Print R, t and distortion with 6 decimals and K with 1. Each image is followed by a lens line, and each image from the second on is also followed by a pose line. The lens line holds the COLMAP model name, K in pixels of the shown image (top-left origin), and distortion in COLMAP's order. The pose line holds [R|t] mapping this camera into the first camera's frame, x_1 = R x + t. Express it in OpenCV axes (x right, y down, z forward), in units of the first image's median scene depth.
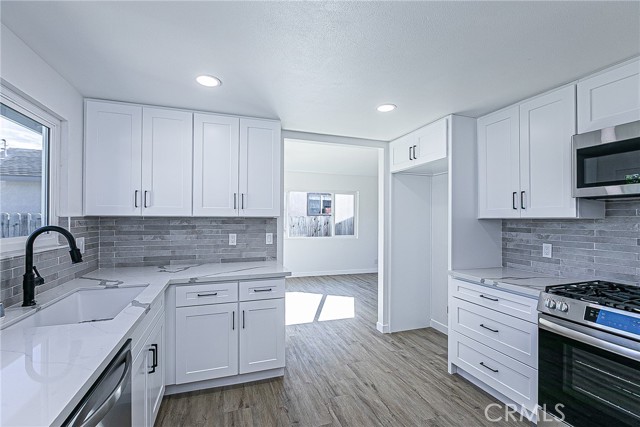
lens RADIAL K [[291.6, 0, 313.8], [0, 291.6, 216.6], [0, 0, 1]] dist [0.005455, -0.001598]
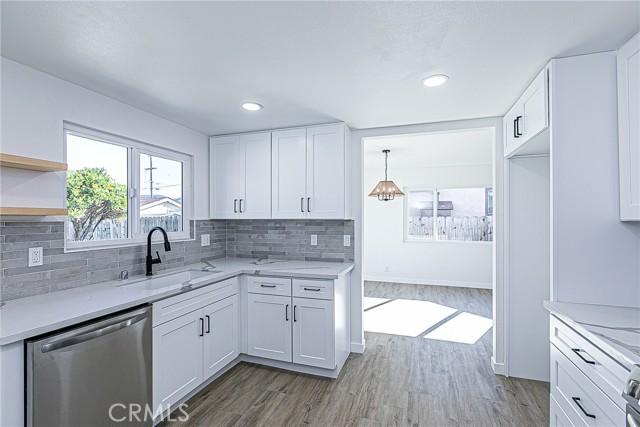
lens RADIAL K [[291.6, 0, 317.2], [0, 291.6, 216.9], [0, 0, 1]] dist [0.005455, -0.001598]
pose [[0.791110, -0.008583, -0.611613, 0.439759], [0.008647, 0.999959, -0.002849, -0.005306], [0.611613, -0.003035, 0.791152, 0.165850]]
